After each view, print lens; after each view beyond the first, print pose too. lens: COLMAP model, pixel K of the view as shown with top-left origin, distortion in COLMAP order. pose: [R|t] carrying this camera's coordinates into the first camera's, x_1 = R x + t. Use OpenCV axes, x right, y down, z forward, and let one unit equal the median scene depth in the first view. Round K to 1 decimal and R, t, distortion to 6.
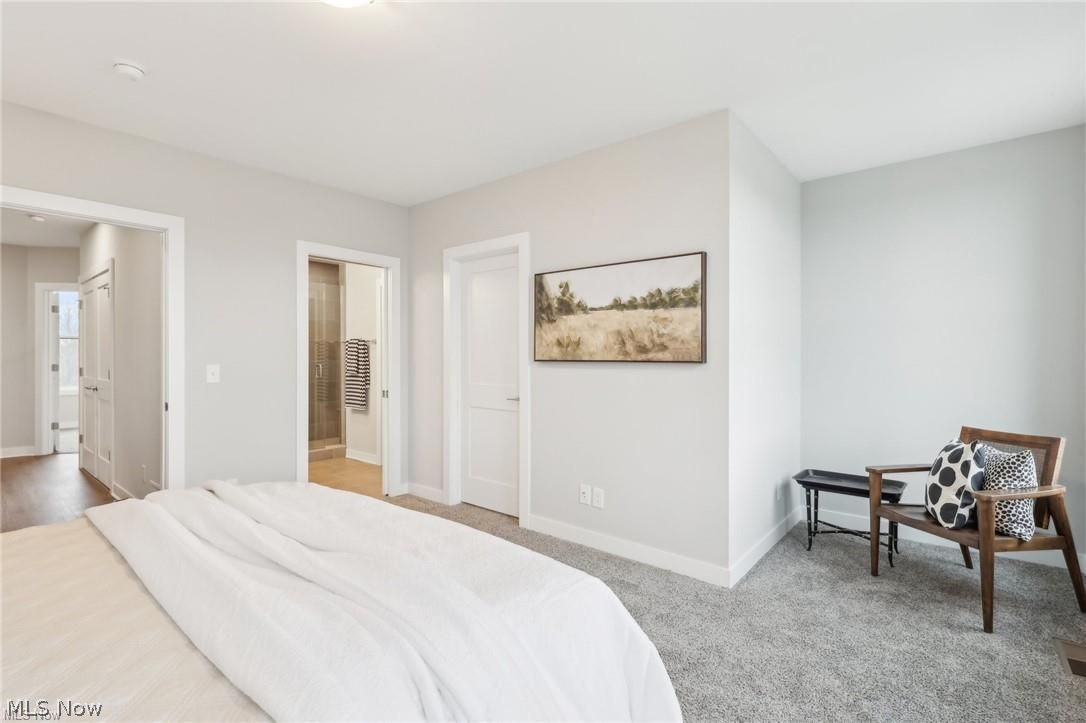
lens RADIAL K [[516.0, 0, 542.3], [0, 516.0, 358.2], [0, 0, 1]] dist [0.000595, 0.000264]
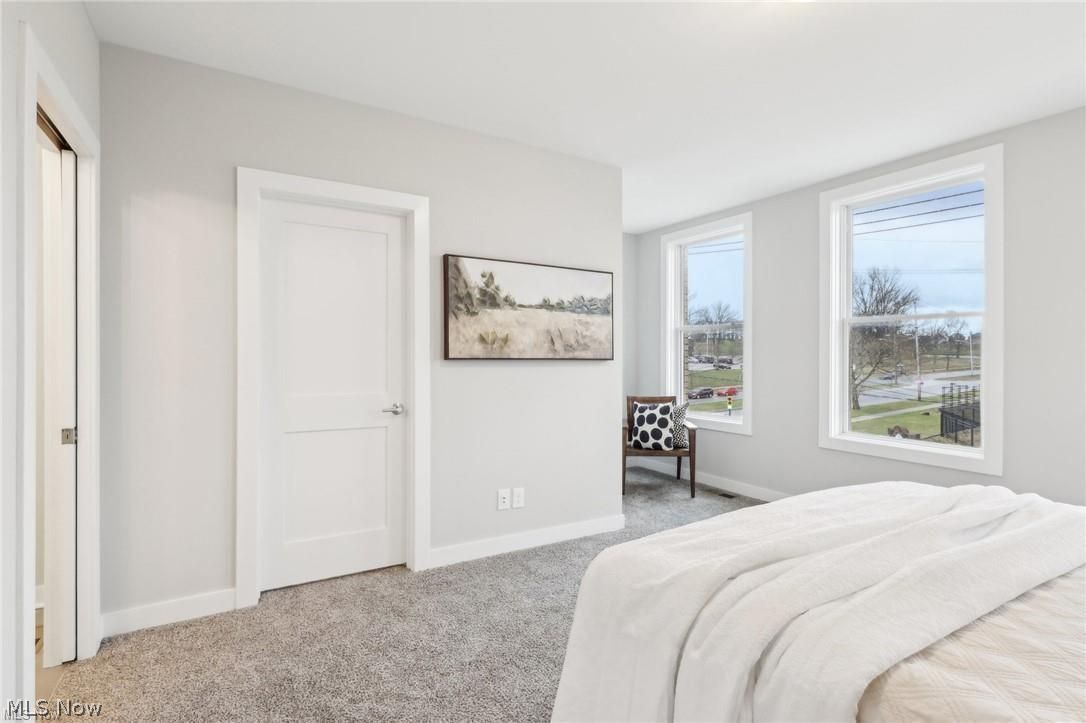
lens RADIAL K [[516.0, 0, 542.3], [0, 516.0, 358.2], [0, 0, 1]] dist [0.000595, 0.000264]
pose [[0.326476, -0.002414, 0.945203, -0.809553], [-0.001842, 0.999993, 0.003191, 0.000860], [-0.945204, -0.002782, 0.326469, 0.639011]]
